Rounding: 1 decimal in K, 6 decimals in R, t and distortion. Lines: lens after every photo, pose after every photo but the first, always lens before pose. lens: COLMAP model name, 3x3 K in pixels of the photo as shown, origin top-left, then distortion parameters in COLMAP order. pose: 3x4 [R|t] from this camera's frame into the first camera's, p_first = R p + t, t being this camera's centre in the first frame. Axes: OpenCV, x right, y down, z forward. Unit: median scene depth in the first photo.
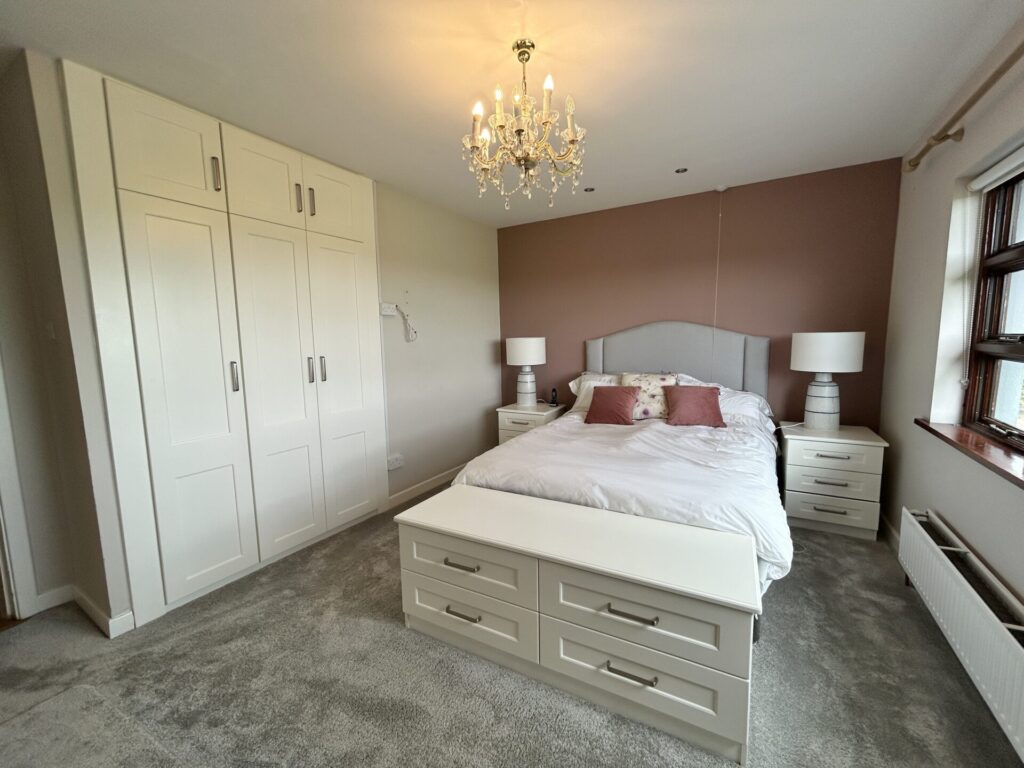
lens RADIAL K [[412.9, 0, 515.7], [0, 412.9, 384.6], [0, 0, 1]] dist [-0.001773, 0.001495]
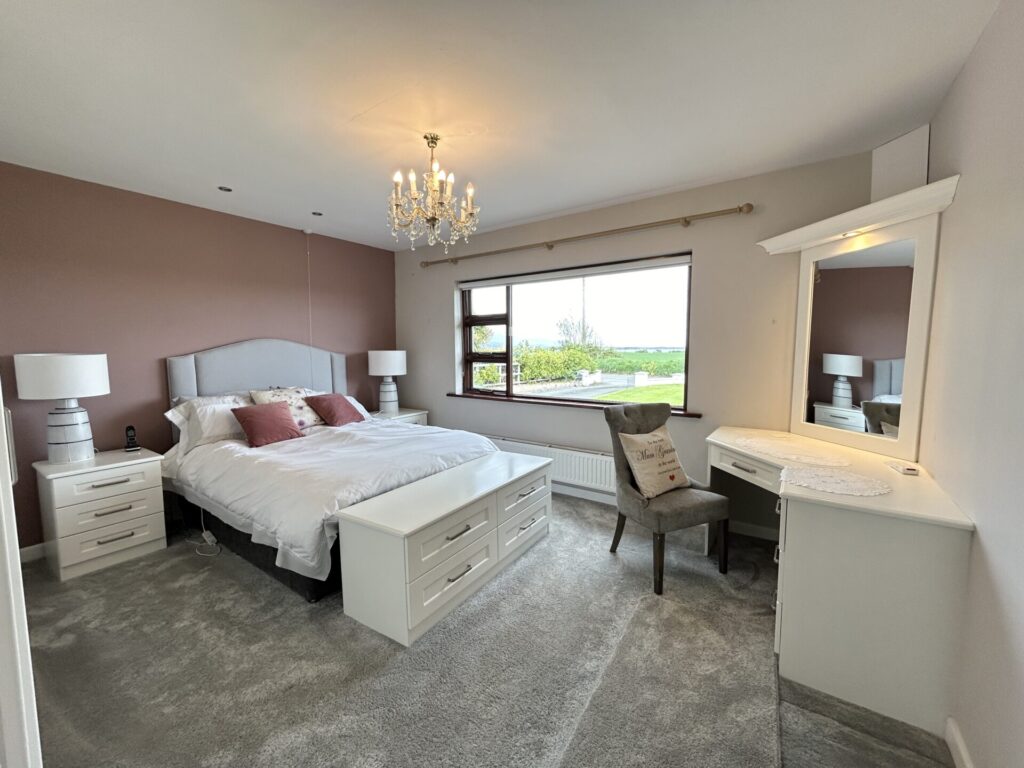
lens RADIAL K [[412.9, 0, 512.5], [0, 412.9, 382.3], [0, 0, 1]] dist [-0.001773, 0.001495]
pose [[0.072547, -0.066369, 0.995154, -0.757077], [0.117689, 0.991382, 0.057538, -0.038006], [-0.990397, 0.112944, 0.079733, 0.391159]]
